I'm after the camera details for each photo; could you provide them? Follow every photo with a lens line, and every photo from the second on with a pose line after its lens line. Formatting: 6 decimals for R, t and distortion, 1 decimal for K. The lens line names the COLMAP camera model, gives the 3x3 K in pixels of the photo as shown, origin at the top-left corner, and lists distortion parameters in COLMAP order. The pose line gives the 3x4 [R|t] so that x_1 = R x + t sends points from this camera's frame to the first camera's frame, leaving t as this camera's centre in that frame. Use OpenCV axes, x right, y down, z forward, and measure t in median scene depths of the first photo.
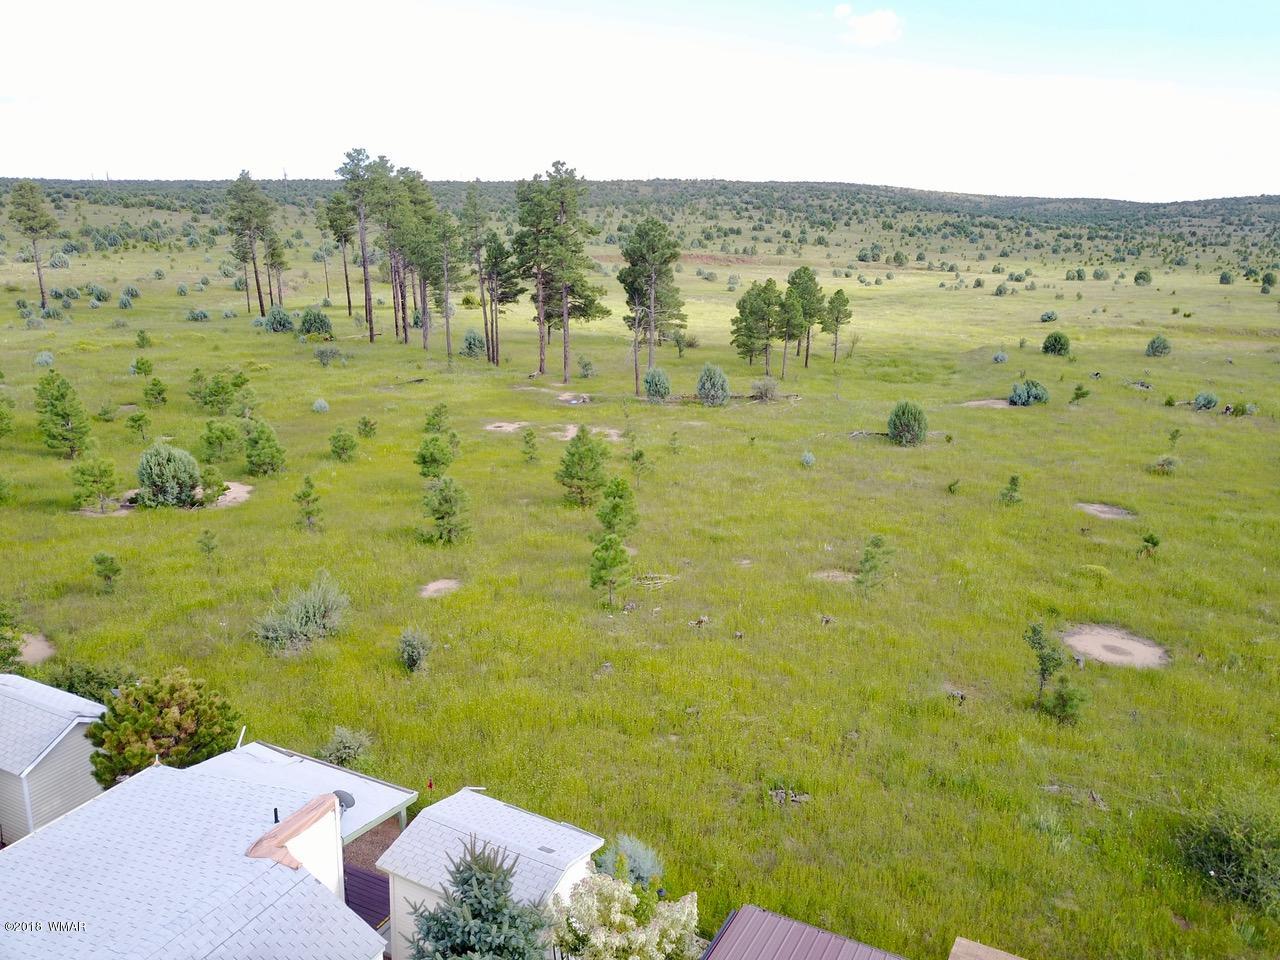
lens RADIAL K [[976.4, 0, 643.6], [0, 976.4, 481.9], [0, 0, 1]] dist [0.005256, 0.002669]
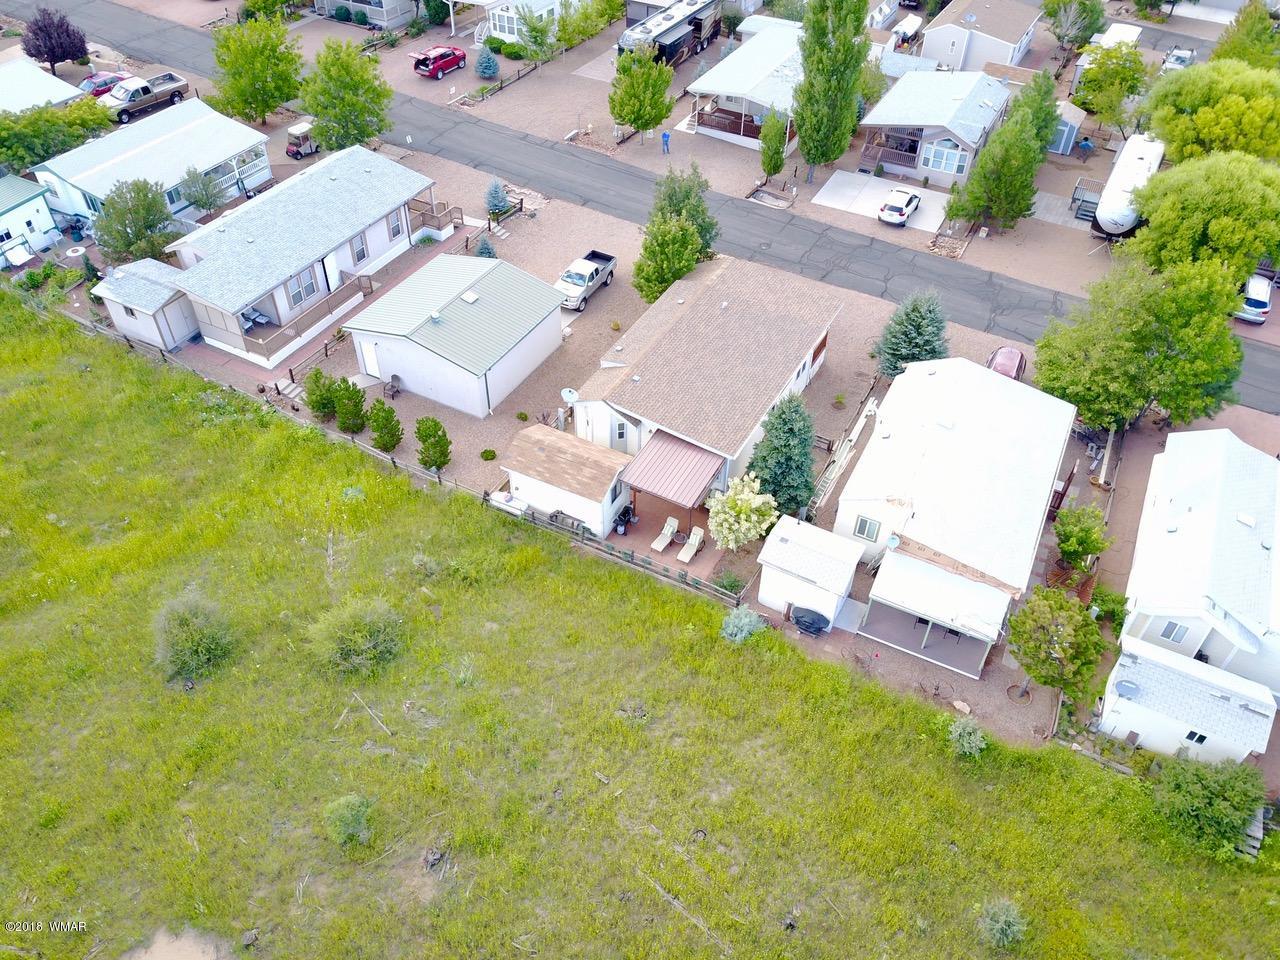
lens RADIAL K [[976.4, 0, 637.1], [0, 976.4, 469.4], [0, 0, 1]] dist [0.005256, 0.002669]
pose [[-0.998602, -0.051455, -0.012064, 0.084850], [-0.037576, 0.530735, 0.846704, -0.491182], [-0.037164, 0.845974, -0.531927, 0.683373]]
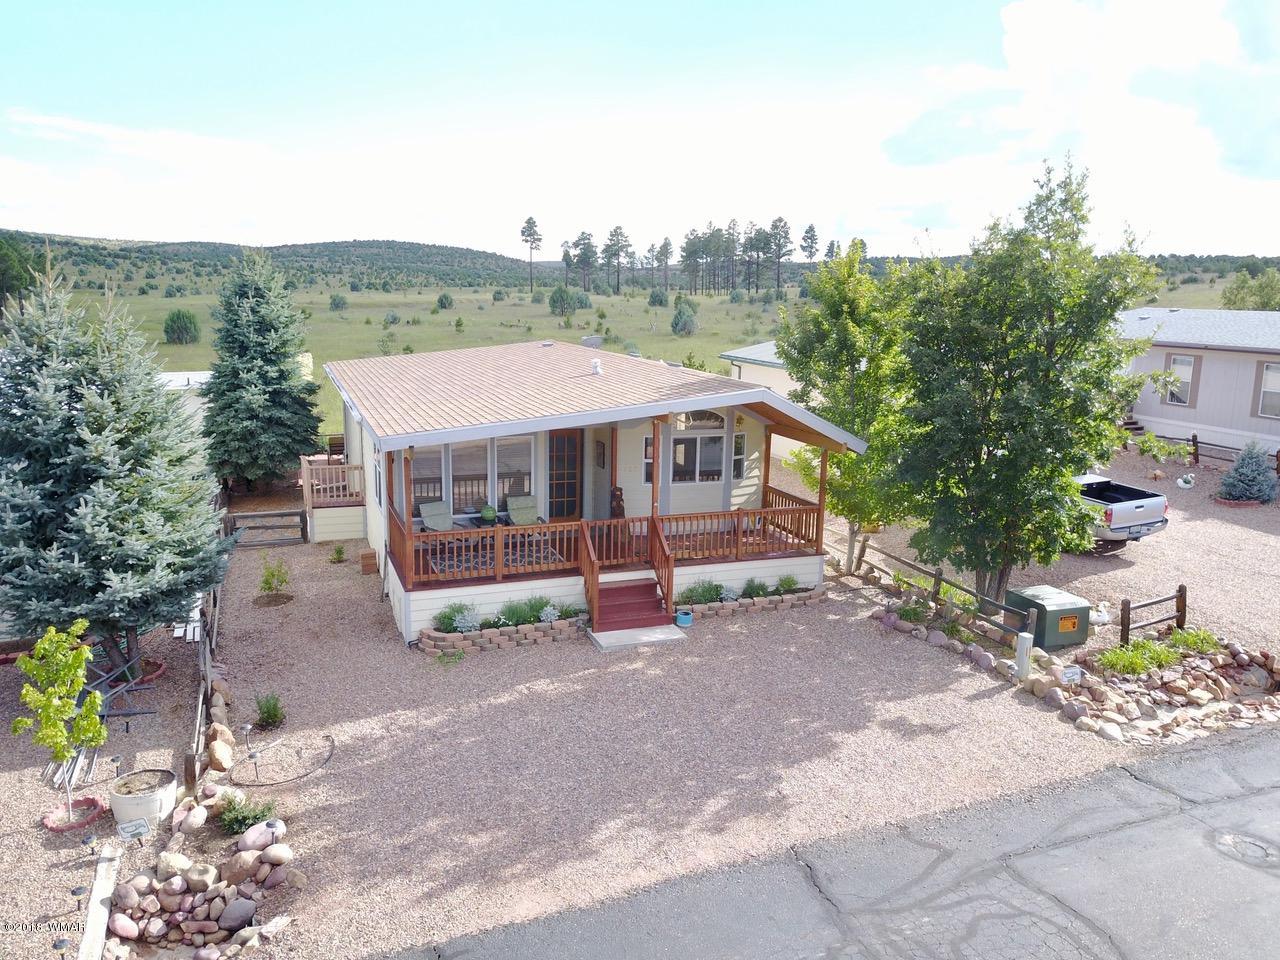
lens RADIAL K [[976.4, 0, 640.5], [0, 976.4, 472.5], [0, 0, 1]] dist [0.005256, 0.002669]
pose [[0.677835, -0.156743, 0.718311, -0.264009], [0.196611, 0.980072, 0.028329, 0.218871], [-0.708437, 0.122026, 0.695145, -0.193115]]
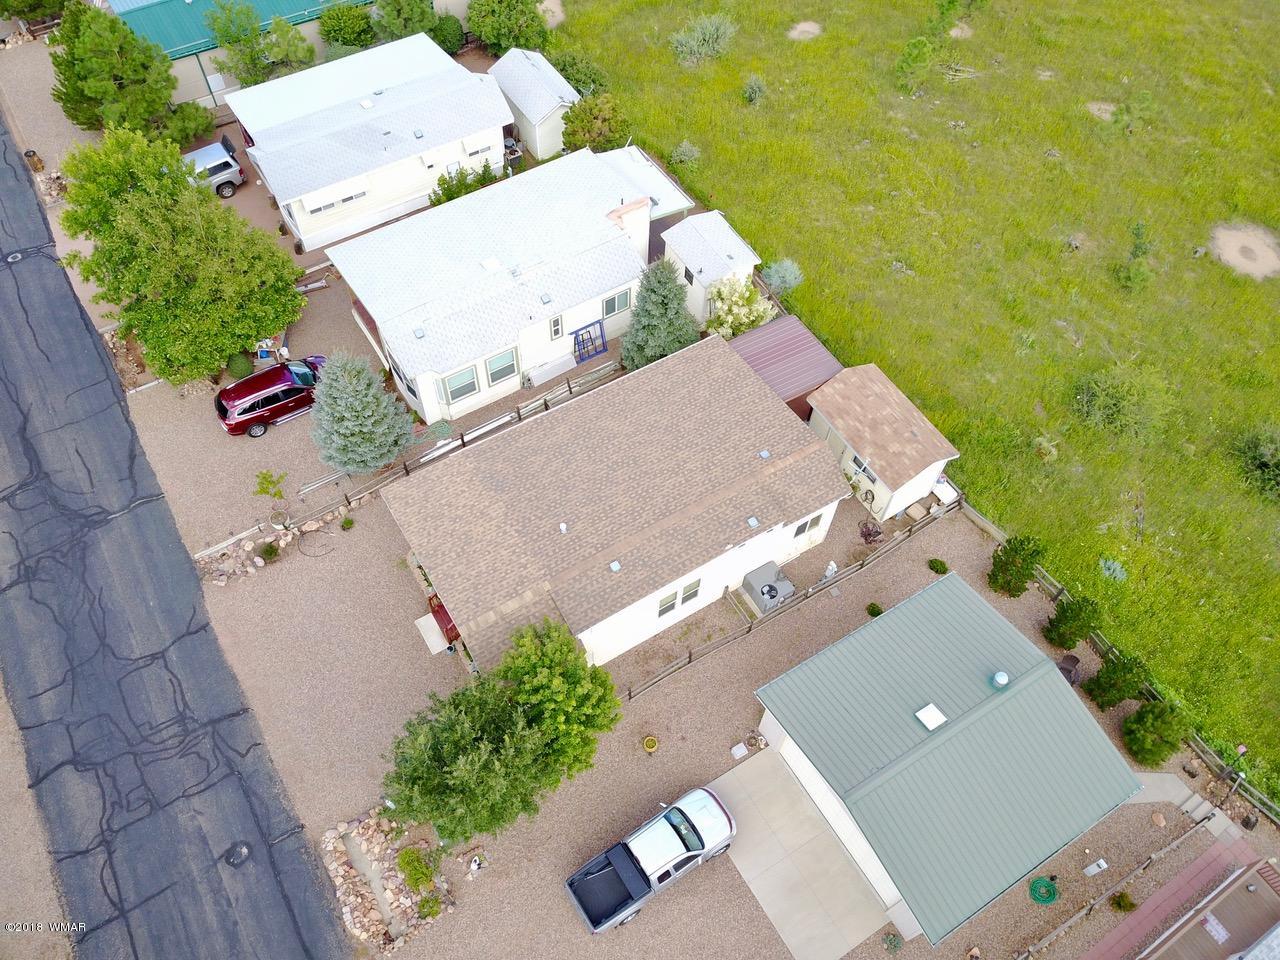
lens RADIAL K [[976.4, 0, 644.2], [0, 976.4, 472.0], [0, 0, 1]] dist [0.005256, 0.002669]
pose [[0.853815, 0.430234, -0.293084, 0.200883], [-0.141737, 0.733855, 0.664354, -0.237274], [0.500909, -0.525695, 0.687557, -0.287201]]
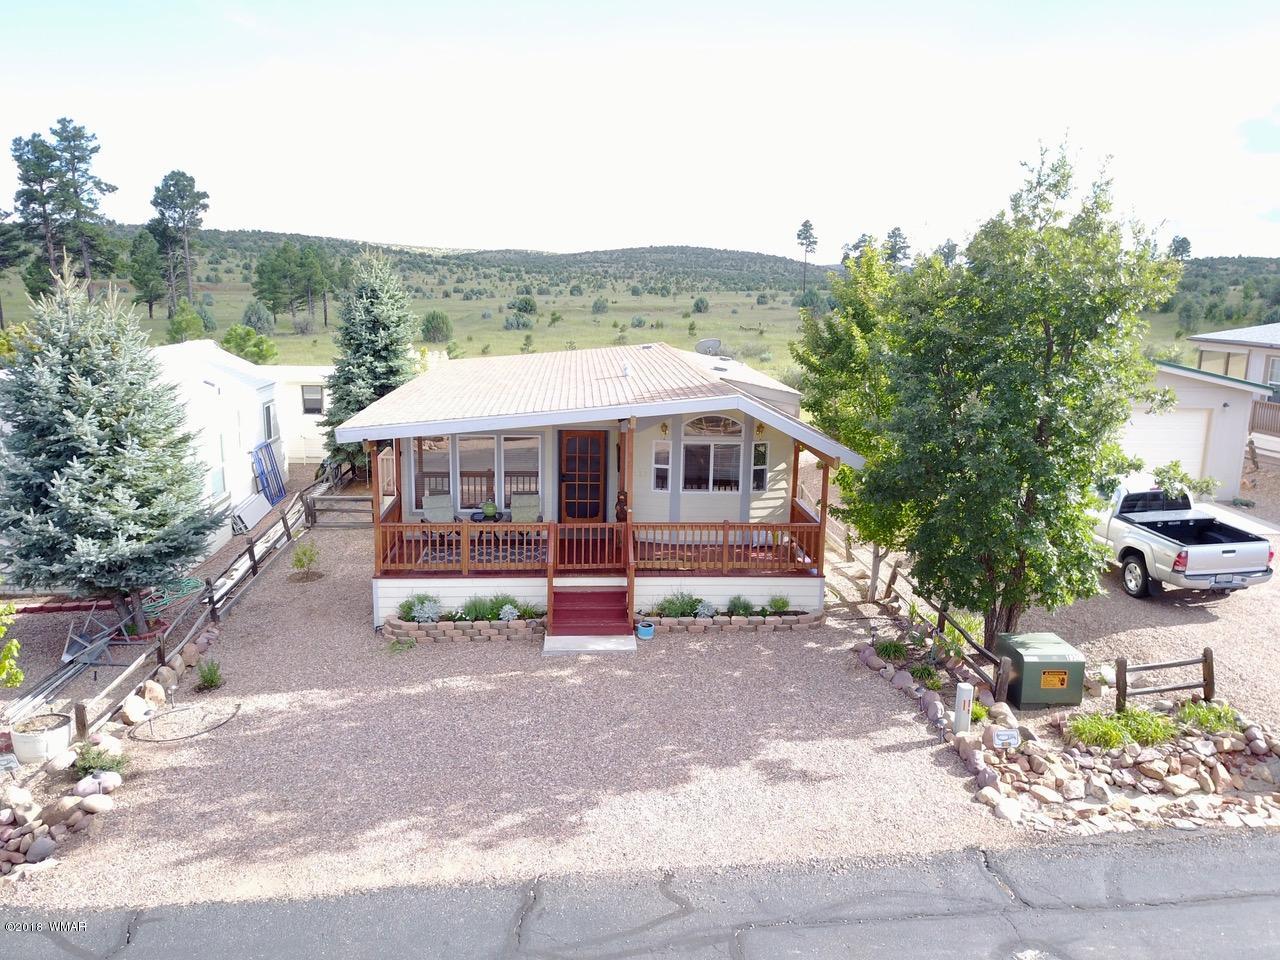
lens RADIAL K [[976.4, 0, 642.3], [0, 976.4, 474.6], [0, 0, 1]] dist [0.005256, 0.002669]
pose [[0.859478, -0.113794, 0.498346, -0.183484], [0.143918, 0.989338, -0.022300, 0.235103], [-0.490495, 0.090888, 0.866691, -0.245509]]
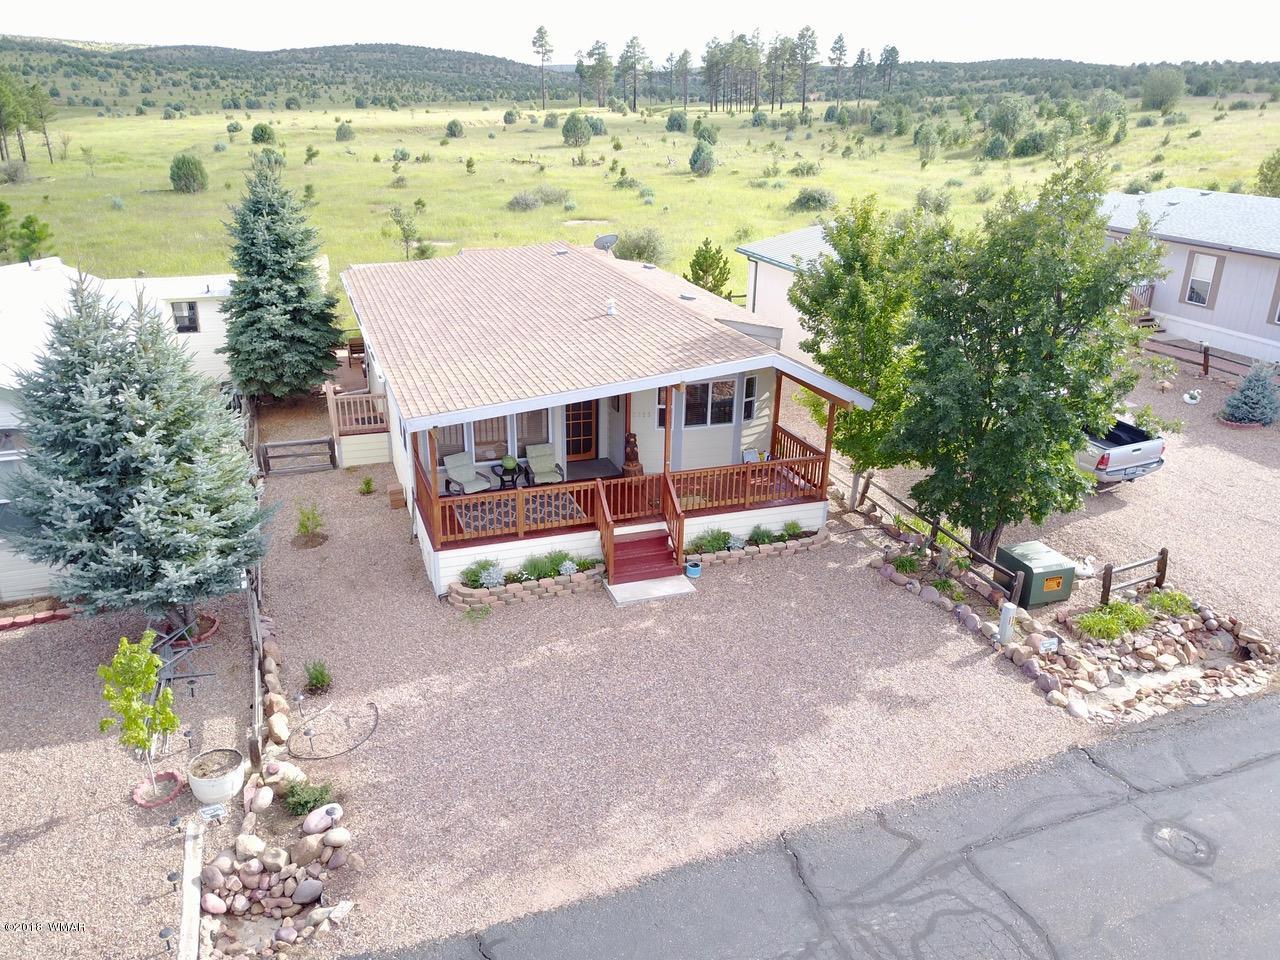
lens RADIAL K [[976.4, 0, 640.2], [0, 976.4, 471.6], [0, 0, 1]] dist [0.005256, 0.002669]
pose [[0.690455, -0.280776, 0.666660, -0.263684], [0.195525, 0.959732, 0.201704, 0.173115], [-0.696449, -0.008919, 0.717551, -0.207025]]
